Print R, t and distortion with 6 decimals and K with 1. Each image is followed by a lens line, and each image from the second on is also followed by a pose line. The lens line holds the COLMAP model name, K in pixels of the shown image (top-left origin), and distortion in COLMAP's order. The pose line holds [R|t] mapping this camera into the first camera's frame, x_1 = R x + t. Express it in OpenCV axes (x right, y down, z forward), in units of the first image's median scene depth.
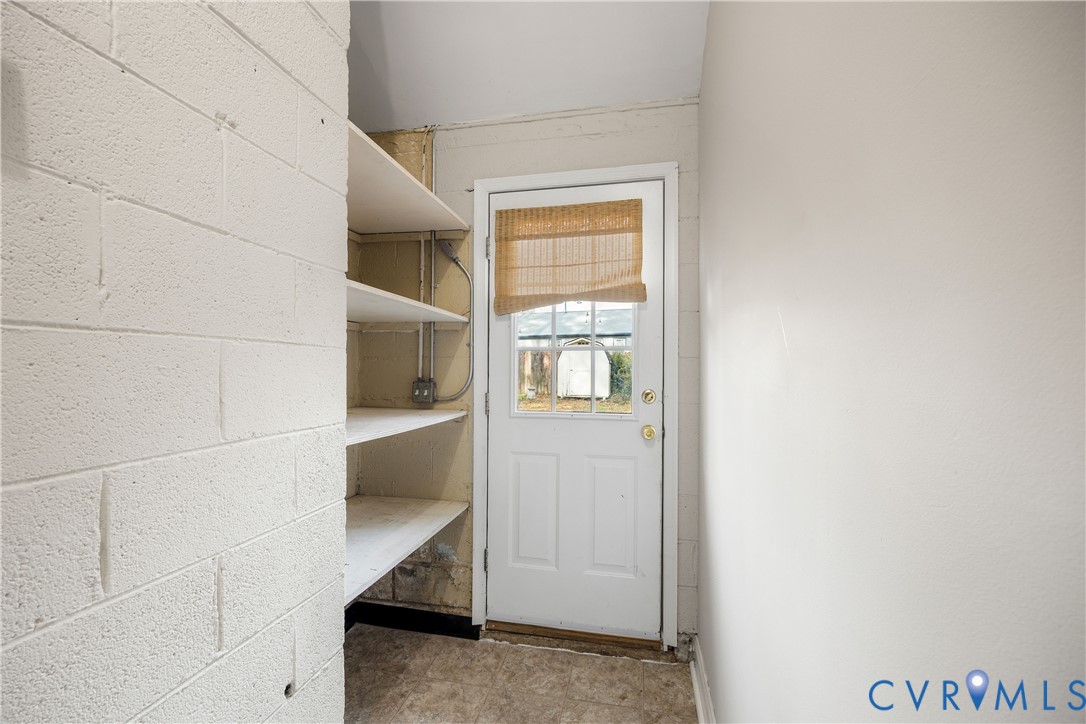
lens RADIAL K [[487.1, 0, 539.0], [0, 487.1, 363.4], [0, 0, 1]] dist [0.000094, 0.000000]
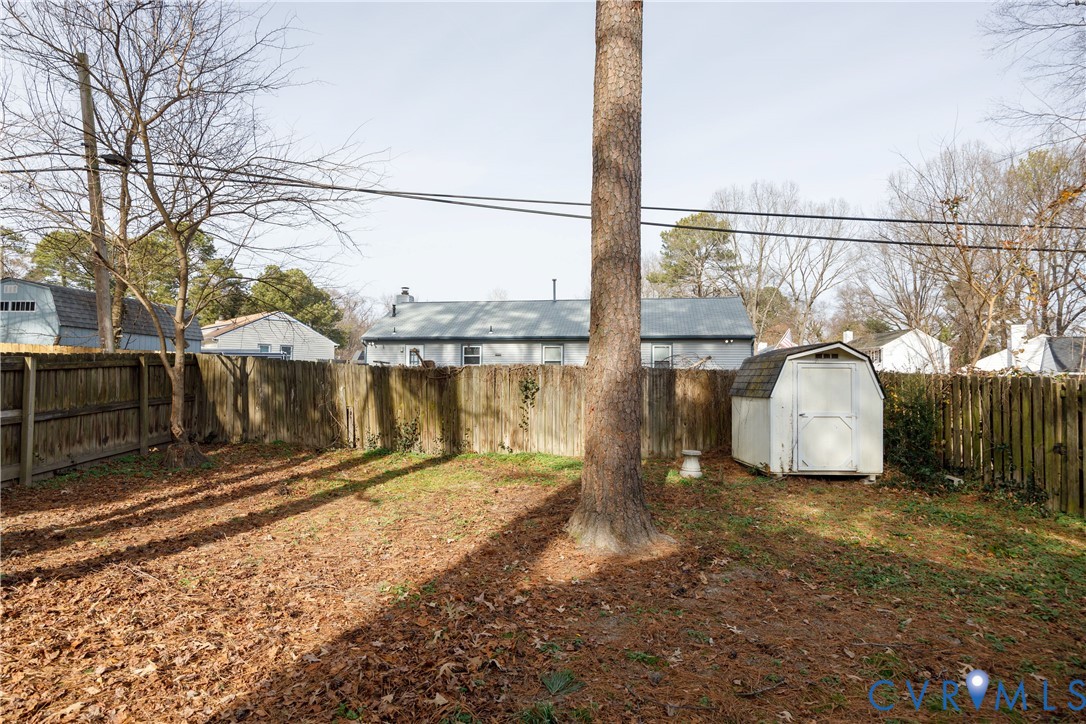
lens RADIAL K [[606.0, 0, 543.8], [0, 606.0, 362.0], [0, 0, 1]] dist [0.004400, 0.000441]
pose [[0.976862, 0.013385, 0.213453, -0.239659], [-0.009134, 0.999740, -0.020888, -0.017509], [-0.213677, 0.018455, 0.976730, 0.430825]]
